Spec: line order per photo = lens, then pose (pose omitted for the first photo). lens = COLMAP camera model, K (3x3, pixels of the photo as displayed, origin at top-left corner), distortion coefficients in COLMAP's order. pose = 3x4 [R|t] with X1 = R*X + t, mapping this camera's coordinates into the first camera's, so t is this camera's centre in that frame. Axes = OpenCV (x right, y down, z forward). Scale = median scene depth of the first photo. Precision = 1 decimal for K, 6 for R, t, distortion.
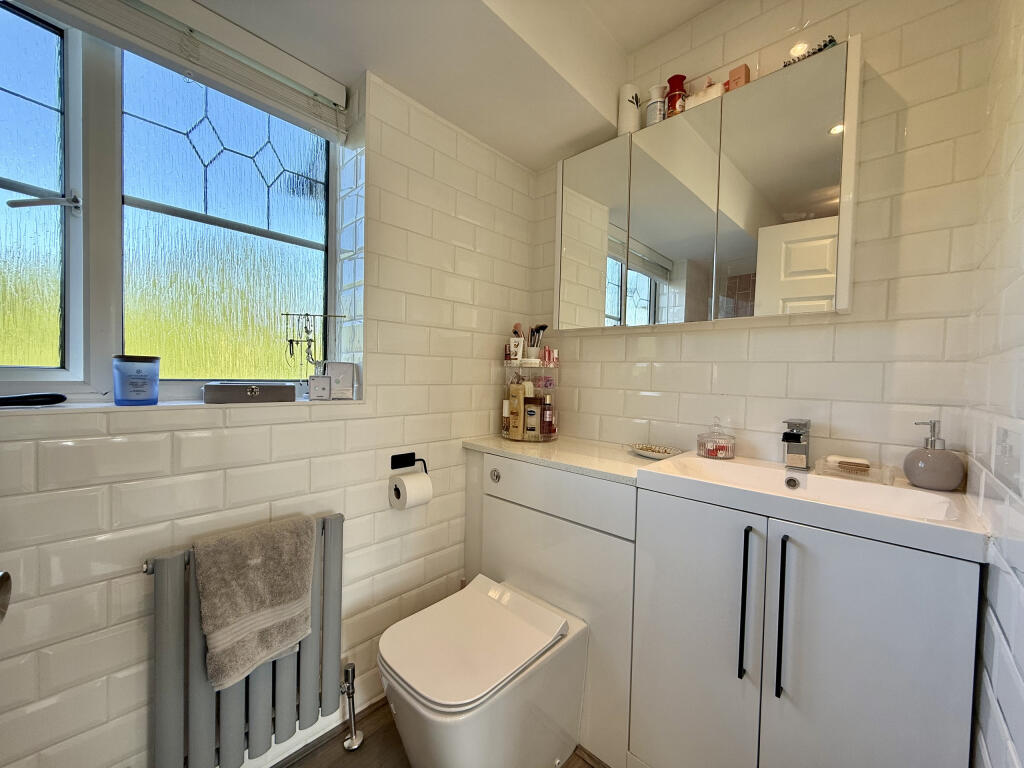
lens RADIAL K [[409.8, 0, 512.0], [0, 409.8, 384.0], [0, 0, 1]] dist [0.000104, 0.000024]
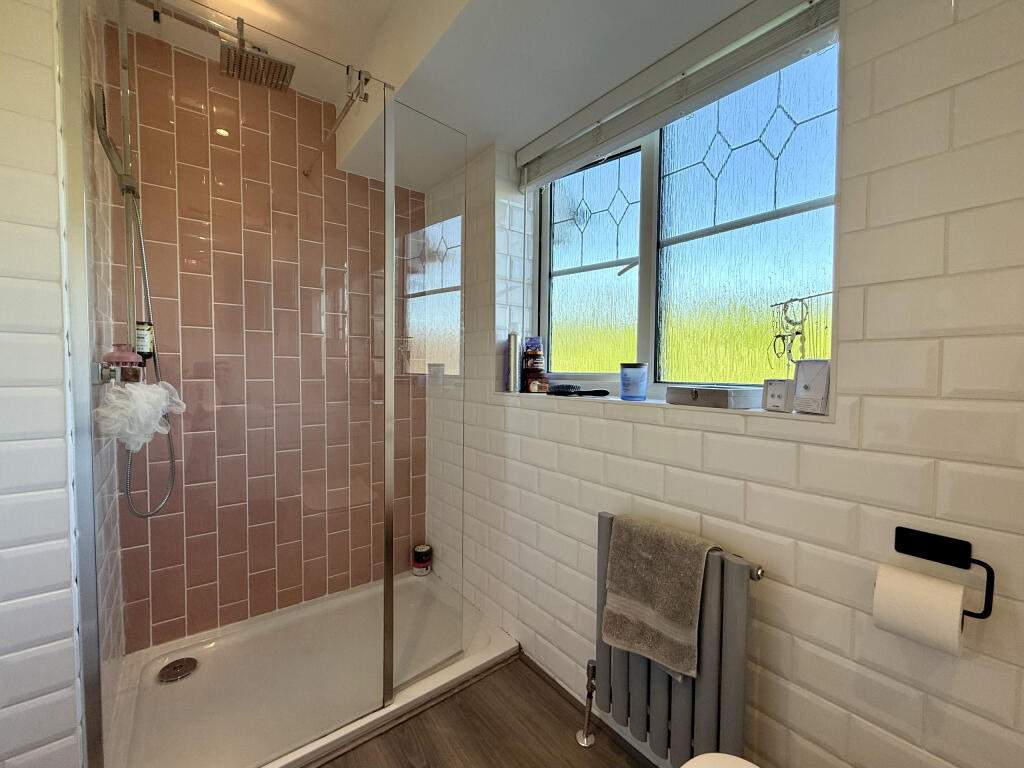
lens RADIAL K [[409.8, 0, 512.0], [0, 409.8, 384.0], [0, 0, 1]] dist [0.000104, 0.000024]
pose [[-0.144072, 0.006859, -0.989543, 0.403638], [-0.034829, 0.999321, 0.011997, -0.003880], [0.988954, 0.036193, -0.143736, 0.716424]]
